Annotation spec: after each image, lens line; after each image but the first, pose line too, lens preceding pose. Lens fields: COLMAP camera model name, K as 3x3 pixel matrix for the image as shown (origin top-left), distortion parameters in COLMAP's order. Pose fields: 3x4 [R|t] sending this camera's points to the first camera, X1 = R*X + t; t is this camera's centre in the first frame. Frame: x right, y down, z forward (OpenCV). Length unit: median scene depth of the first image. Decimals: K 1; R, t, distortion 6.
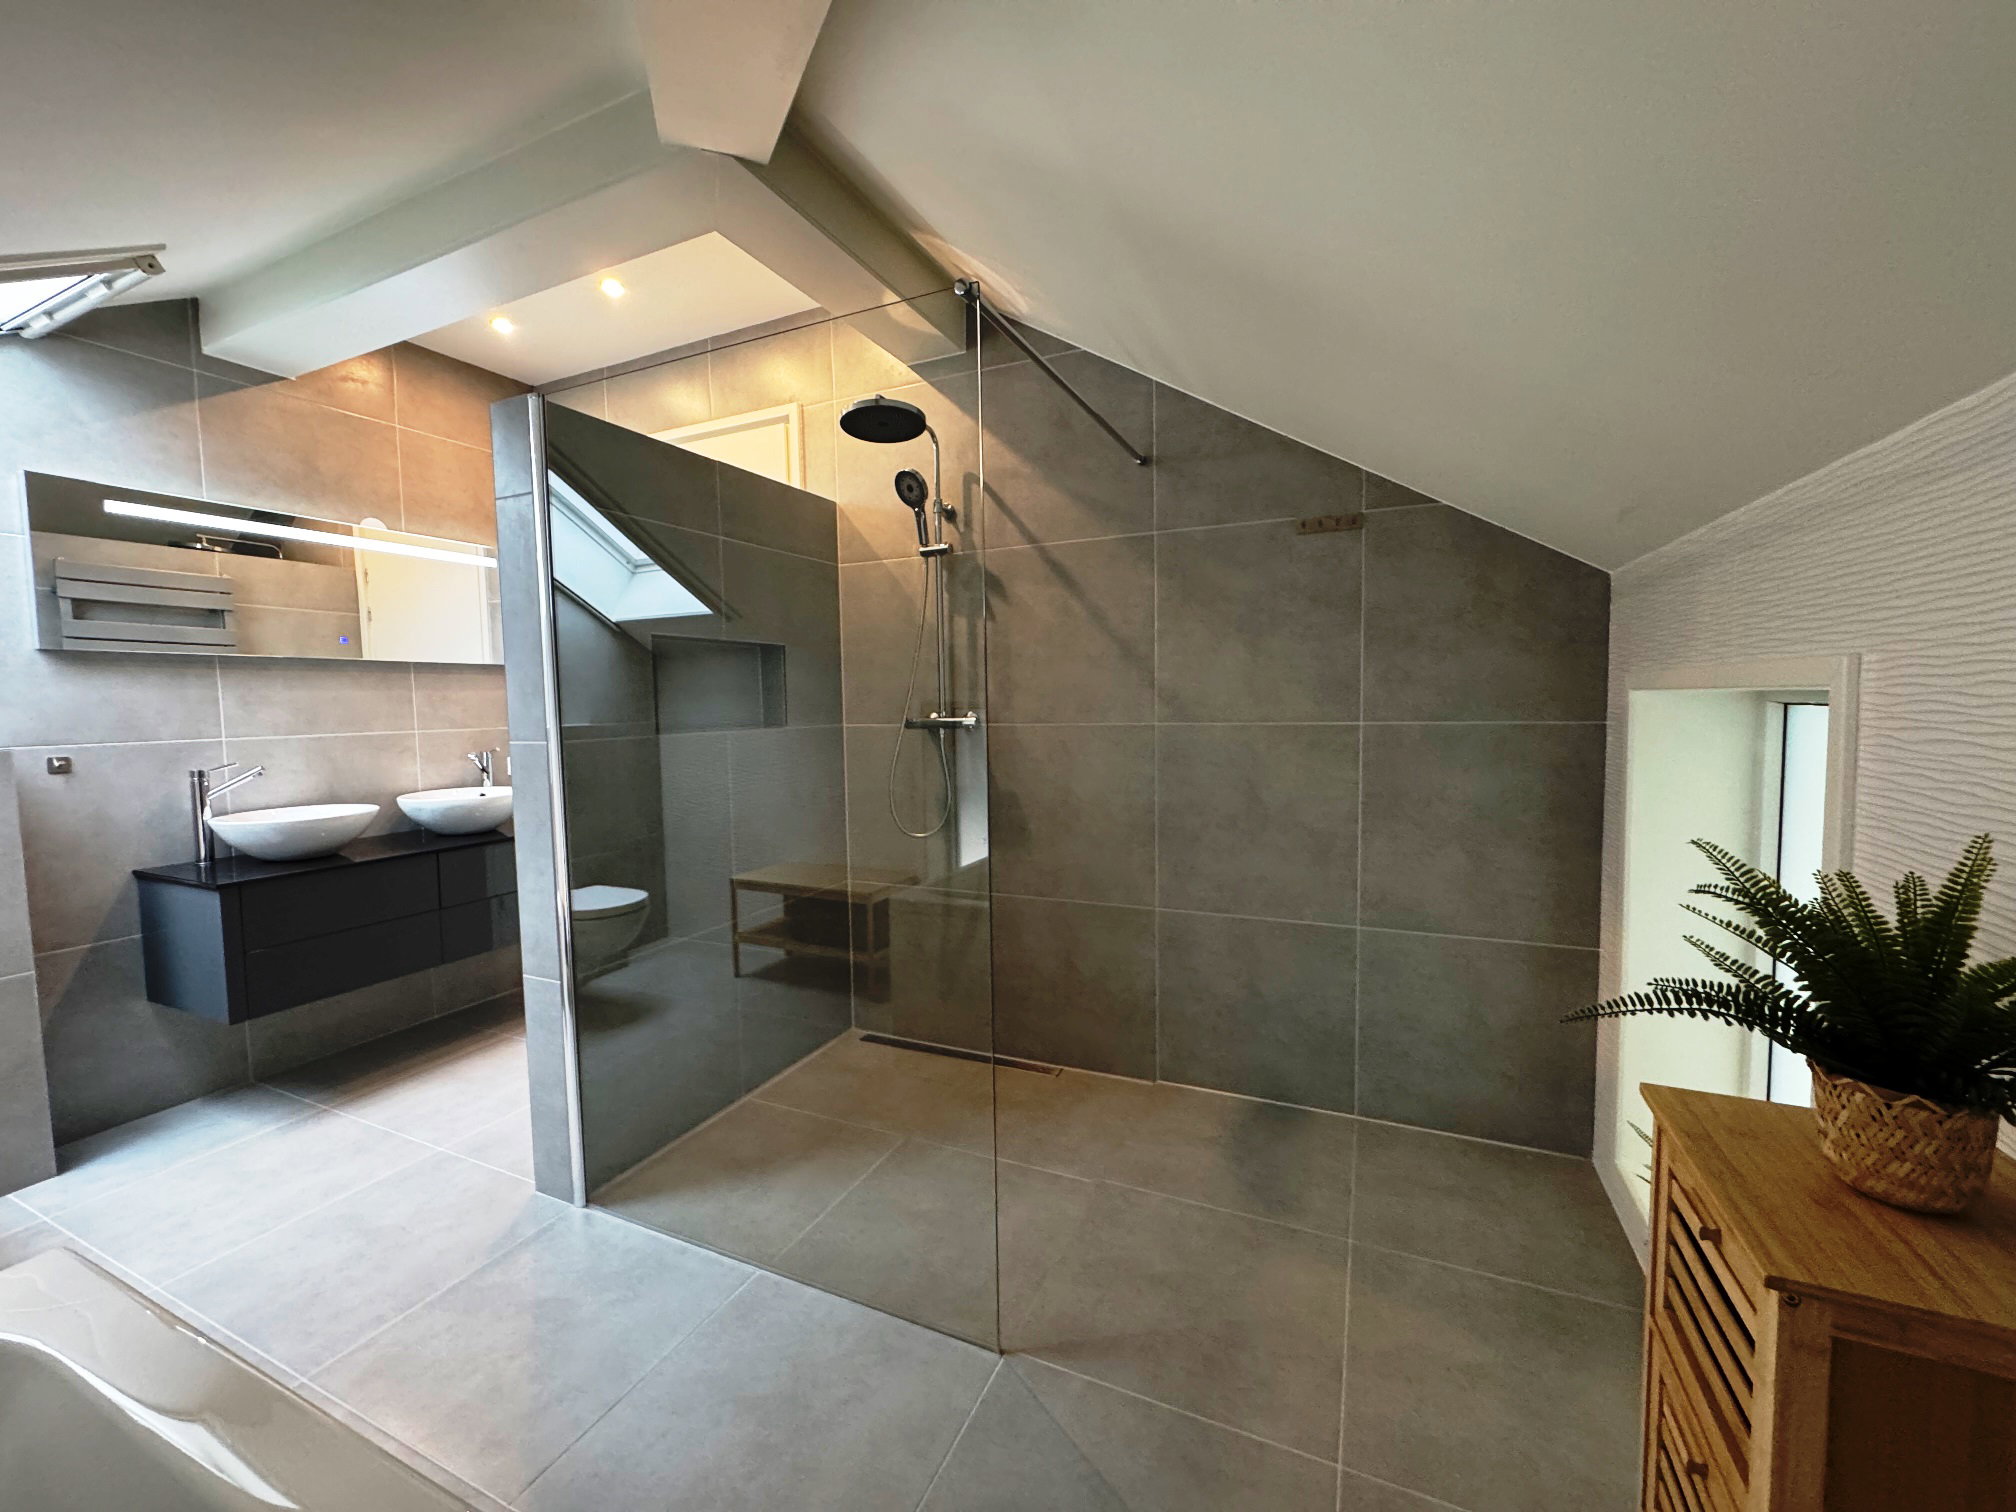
lens RADIAL K [[809.9, 0, 1008.0], [0, 809.9, 756.0], [0, 0, 1]] dist [0.000335, 0.000003]
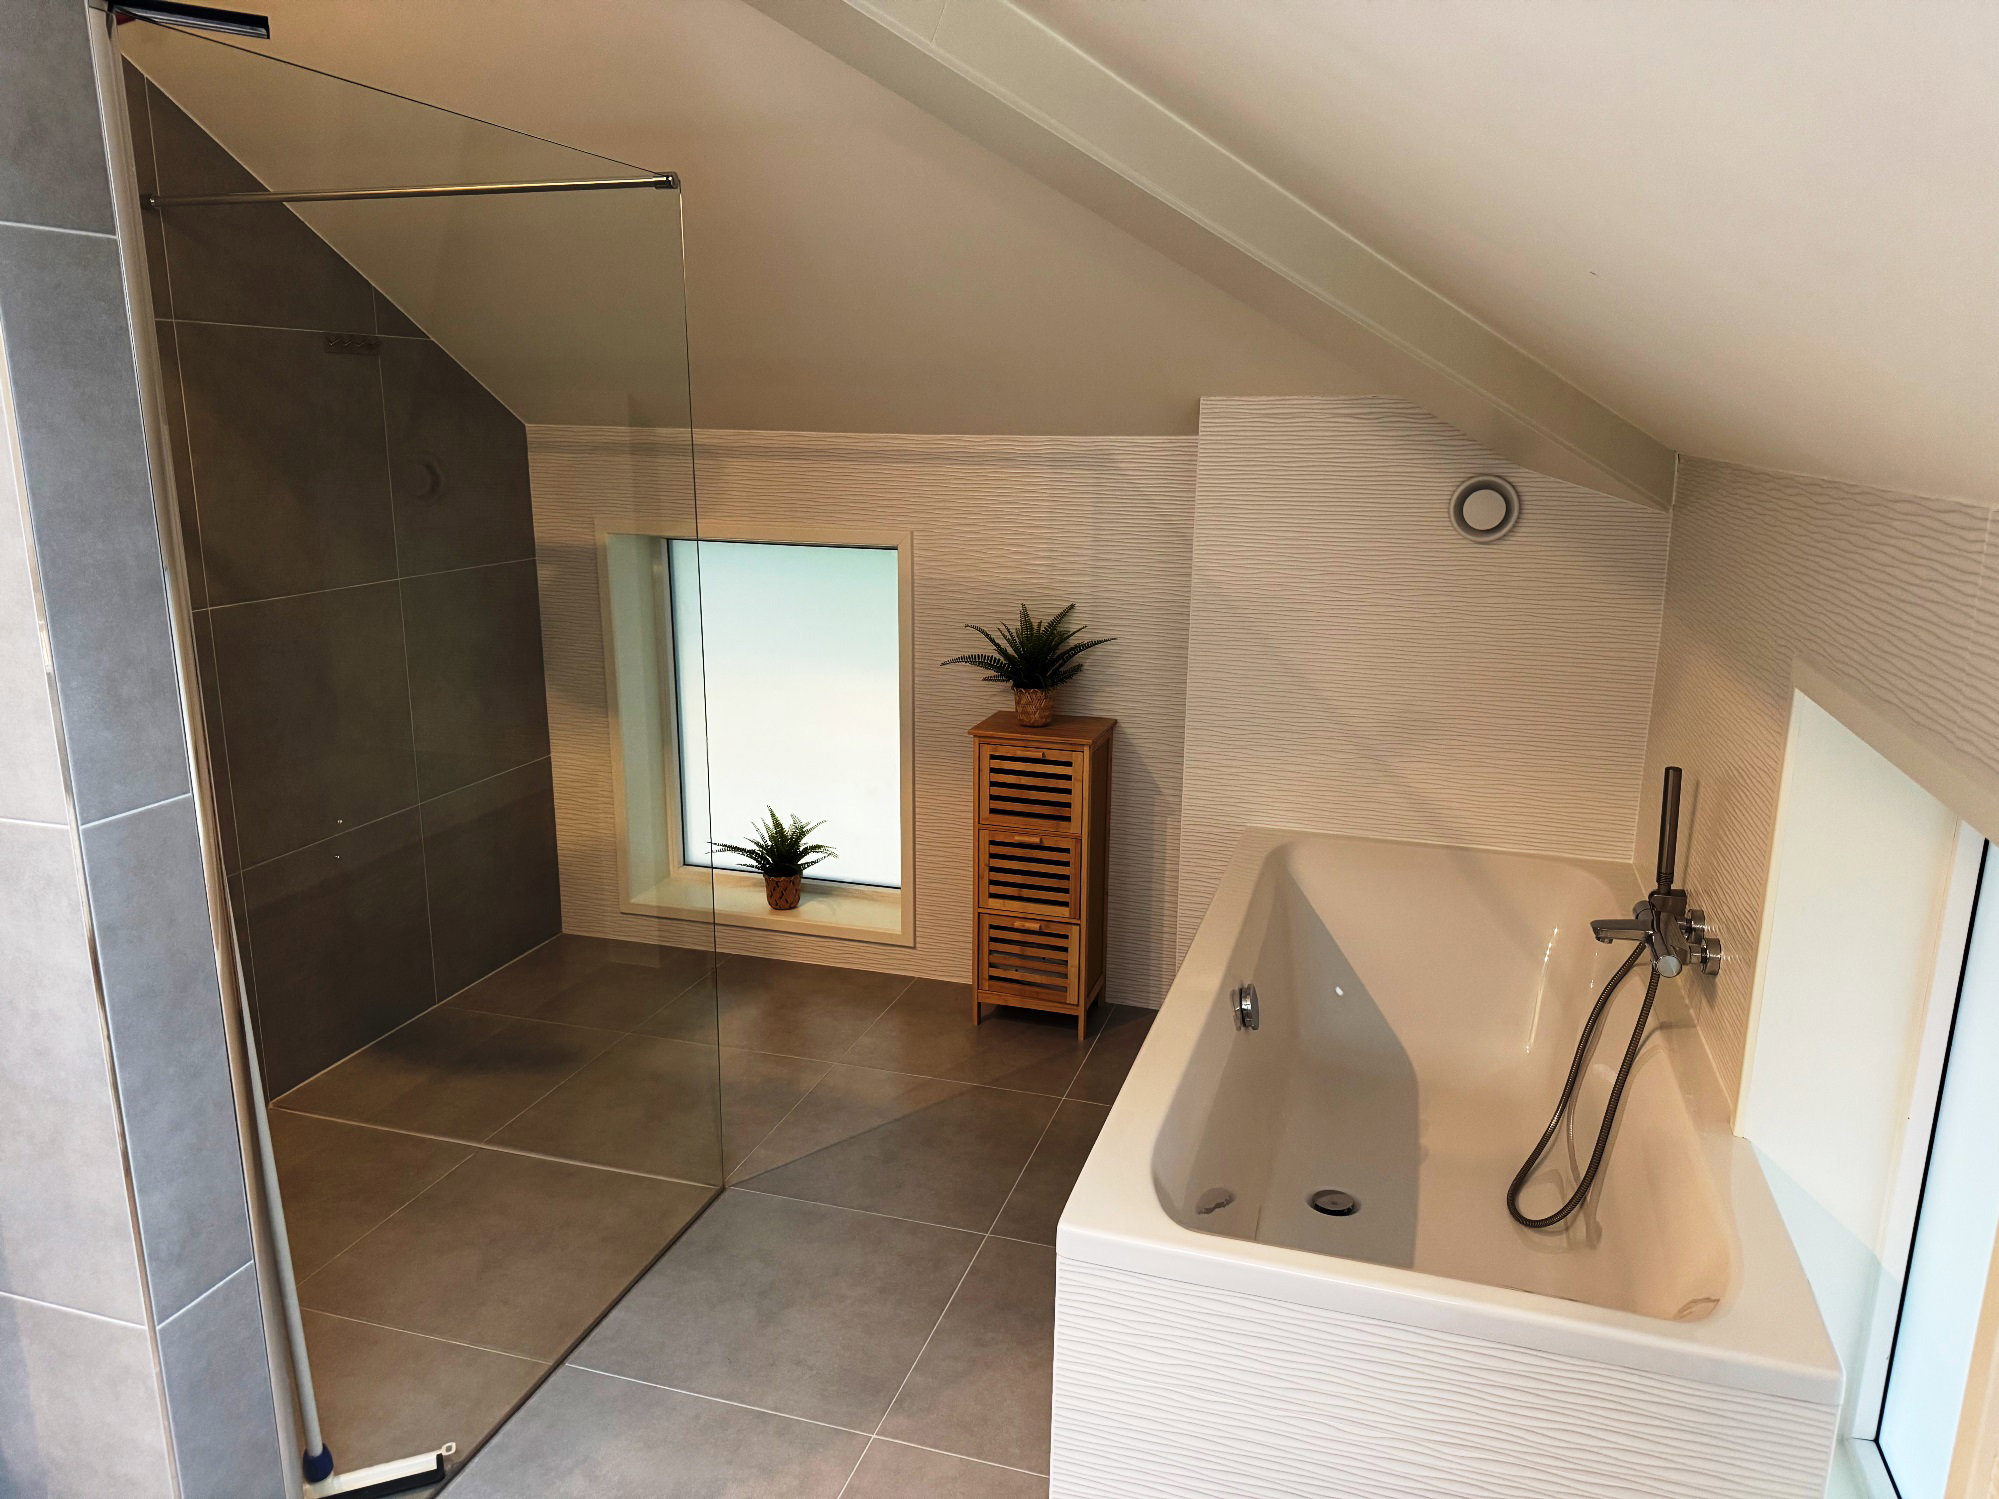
lens RADIAL K [[1395.8, 0, 999.5], [0, 1395.8, 749.5], [0, 0, 1]] dist [-0.000744, 0.000038]
pose [[-0.133250, -0.214969, 0.967488, -1.332672], [0.063667, 0.972320, 0.224812, -0.179567], [-0.989035, 0.091553, -0.115876, 0.605897]]
